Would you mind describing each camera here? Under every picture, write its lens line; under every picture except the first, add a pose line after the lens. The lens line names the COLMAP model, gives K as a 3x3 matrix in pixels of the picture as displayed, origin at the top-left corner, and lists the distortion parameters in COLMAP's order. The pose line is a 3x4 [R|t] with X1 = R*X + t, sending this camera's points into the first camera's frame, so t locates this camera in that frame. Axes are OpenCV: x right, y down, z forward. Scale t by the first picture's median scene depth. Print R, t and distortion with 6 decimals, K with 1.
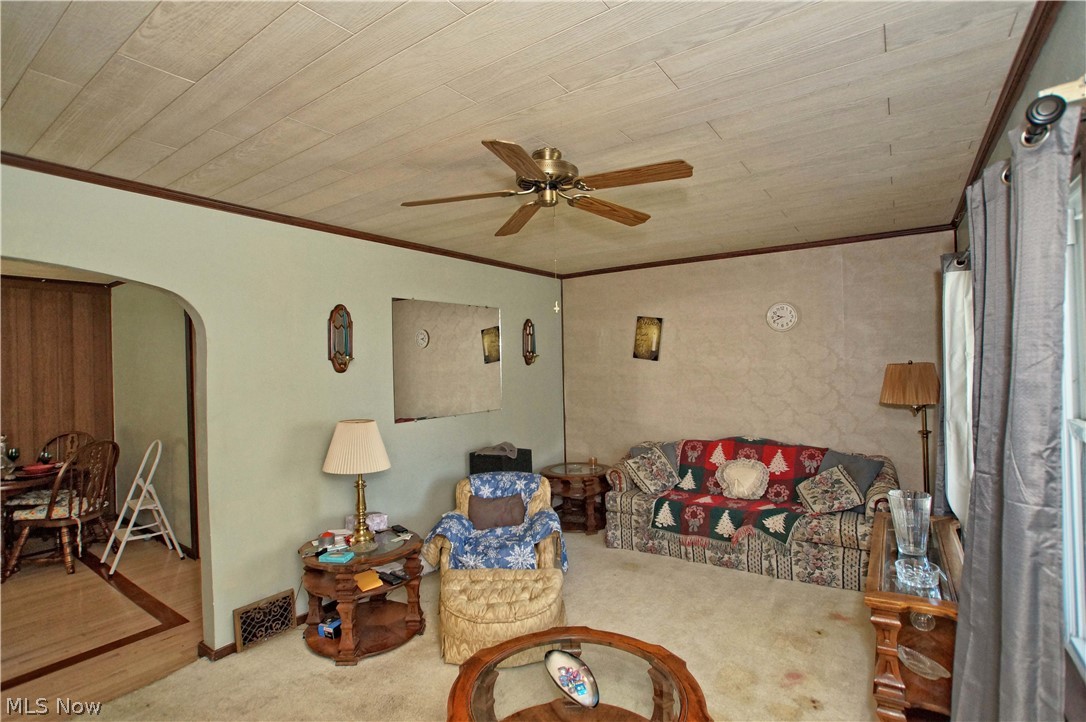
lens RADIAL K [[527.7, 0, 543.0], [0, 527.7, 361.0], [0, 0, 1]] dist [-0.071523, 0.033625]
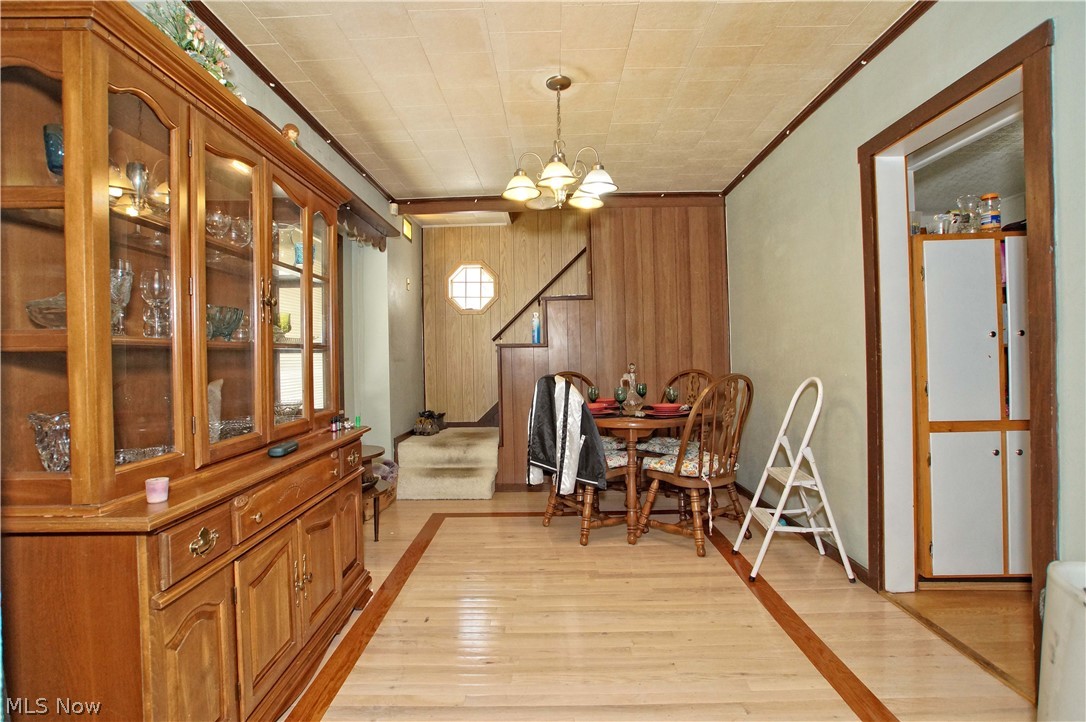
lens RADIAL K [[527.7, 0, 543.0], [0, 527.7, 361.0], [0, 0, 1]] dist [-0.071523, 0.033625]
pose [[0.563068, 0.009991, -0.826350, -0.451296], [0.009737, 0.999777, 0.018723, 0.128931], [0.826353, -0.018589, 0.562846, 0.407792]]
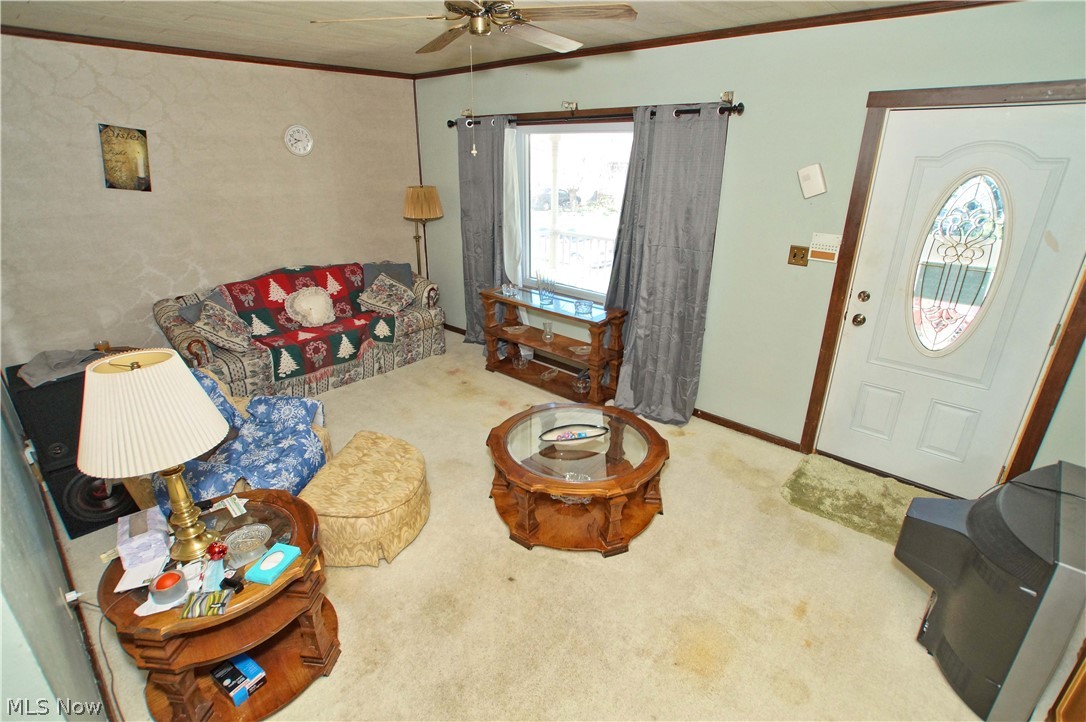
lens RADIAL K [[527.7, 0, 543.0], [0, 527.7, 361.0], [0, 0, 1]] dist [-0.071523, 0.033625]
pose [[0.132823, -0.347563, 0.928202, -0.584670], [-0.012245, 0.935852, 0.352180, -0.046380], [-0.991064, -0.058143, 0.120046, 0.430684]]
